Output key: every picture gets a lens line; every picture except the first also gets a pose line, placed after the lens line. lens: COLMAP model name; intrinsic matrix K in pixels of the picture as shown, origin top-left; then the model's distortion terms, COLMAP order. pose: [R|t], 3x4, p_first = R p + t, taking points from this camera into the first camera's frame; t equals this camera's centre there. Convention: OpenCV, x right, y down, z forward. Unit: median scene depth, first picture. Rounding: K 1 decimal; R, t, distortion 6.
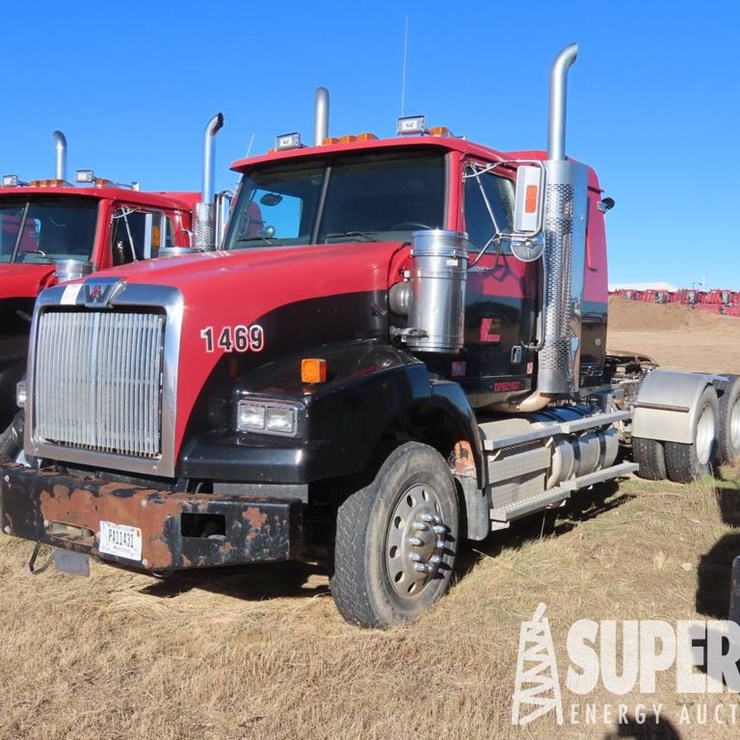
lens RADIAL K [[880.3, 0, 366.5], [0, 880.3, 374.5], [0, 0, 1]] dist [0.034989, 0.000000]
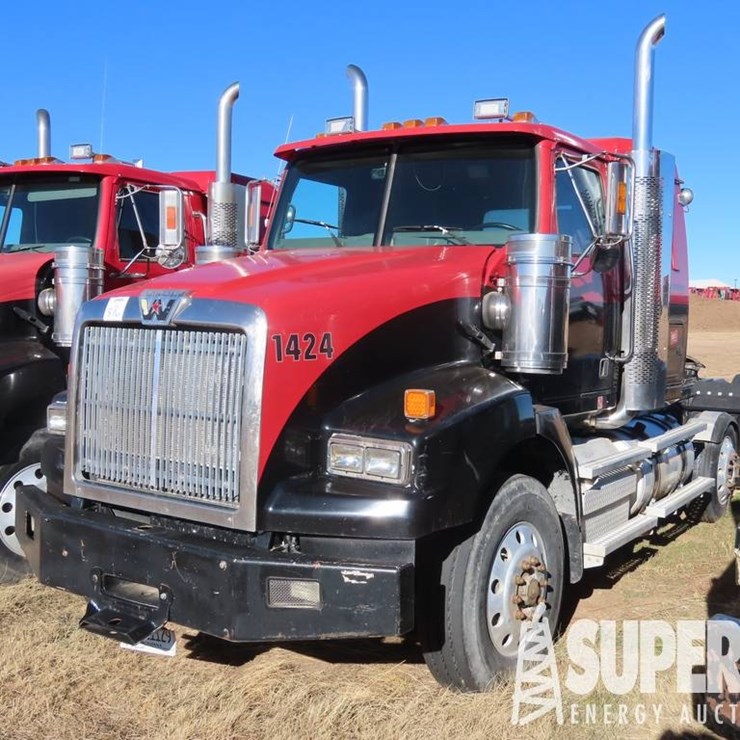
lens RADIAL K [[880.3, 0, 374.0], [0, 880.3, 372.6], [0, 0, 1]] dist [0.034989, 0.000000]
pose [[0.999230, 0.001612, 0.039210, -0.106524], [-0.002580, 0.999693, 0.024644, -0.042870], [-0.039158, -0.024726, 0.998927, 0.121225]]
